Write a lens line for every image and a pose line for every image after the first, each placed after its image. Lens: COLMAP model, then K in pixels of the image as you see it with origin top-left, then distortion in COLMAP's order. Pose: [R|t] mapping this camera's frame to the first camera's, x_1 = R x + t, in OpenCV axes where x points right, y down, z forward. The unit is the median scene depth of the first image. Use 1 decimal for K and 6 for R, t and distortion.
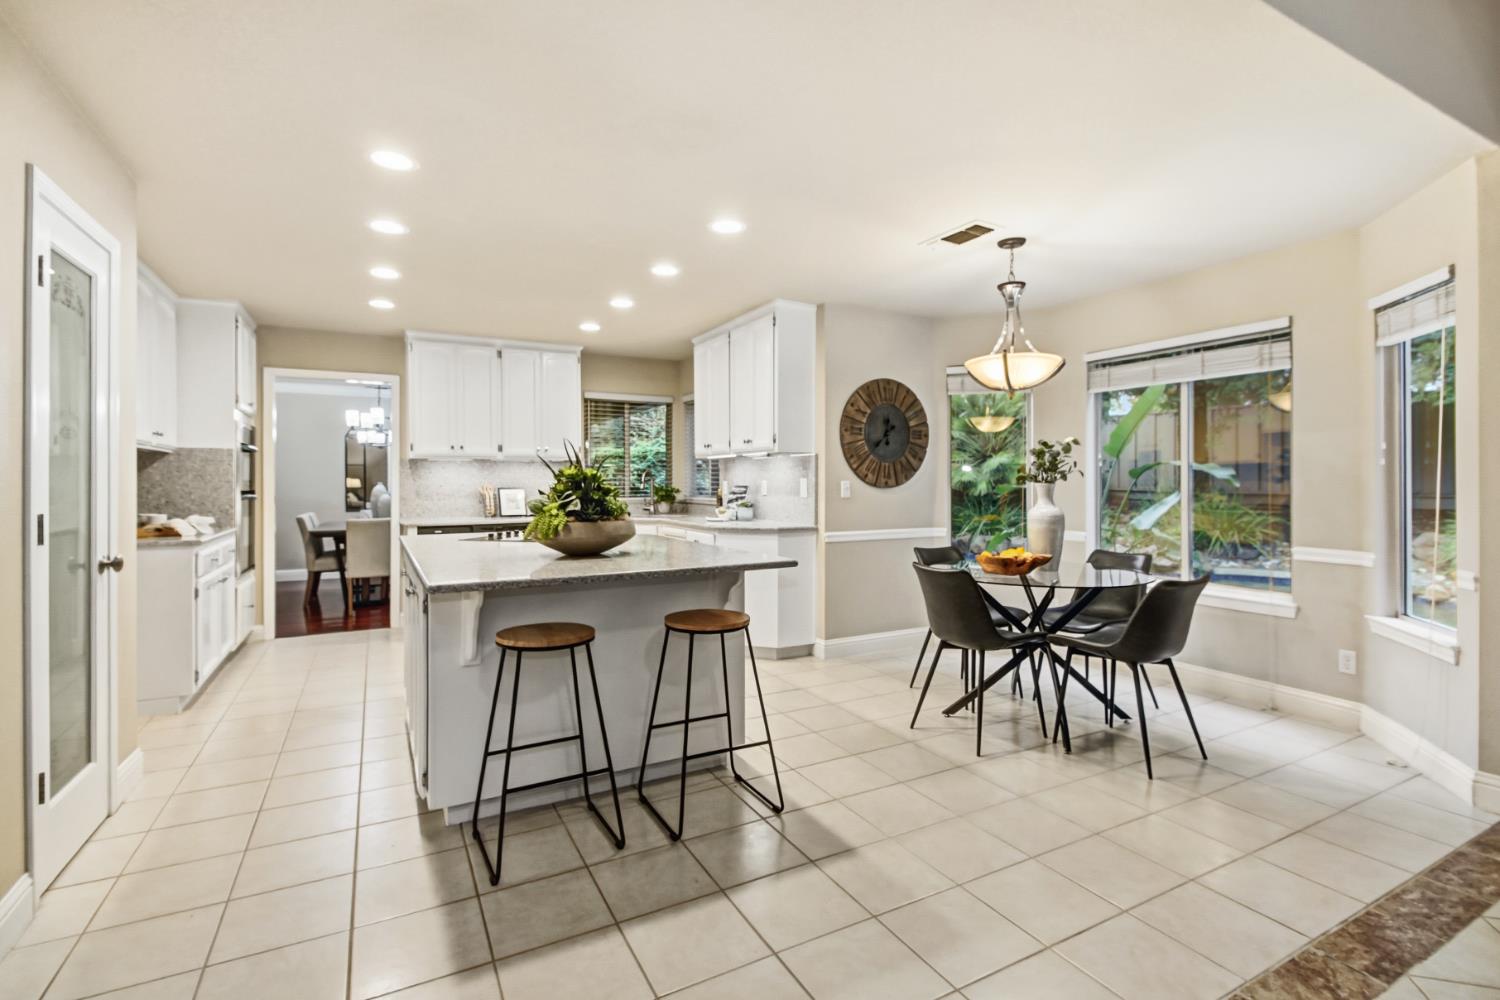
lens RADIAL K [[703.8, 0, 753.7], [0, 703.8, 481.7], [0, 0, 1]] dist [0.019058, -0.011443]
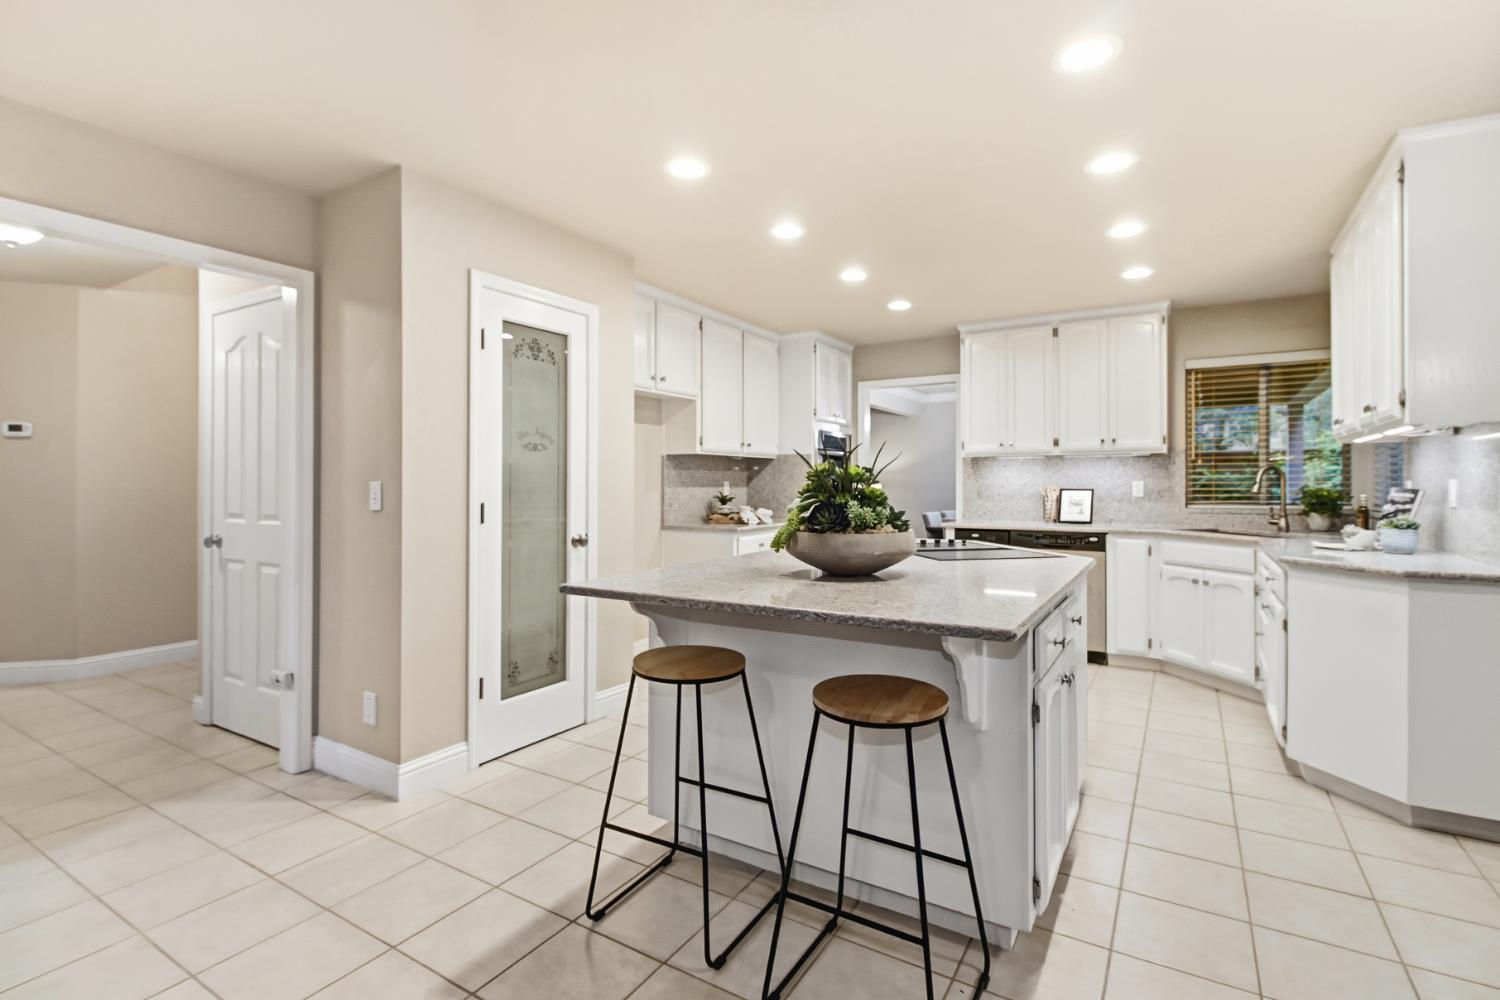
lens RADIAL K [[703.8, 0, 761.0], [0, 703.8, 478.4], [0, 0, 1]] dist [0.019058, -0.011443]
pose [[0.504821, -0.003785, -0.863216, 0.300811], [-0.000594, 0.999989, -0.004732, 0.000483], [0.863224, 0.002901, 0.504813, 0.403403]]
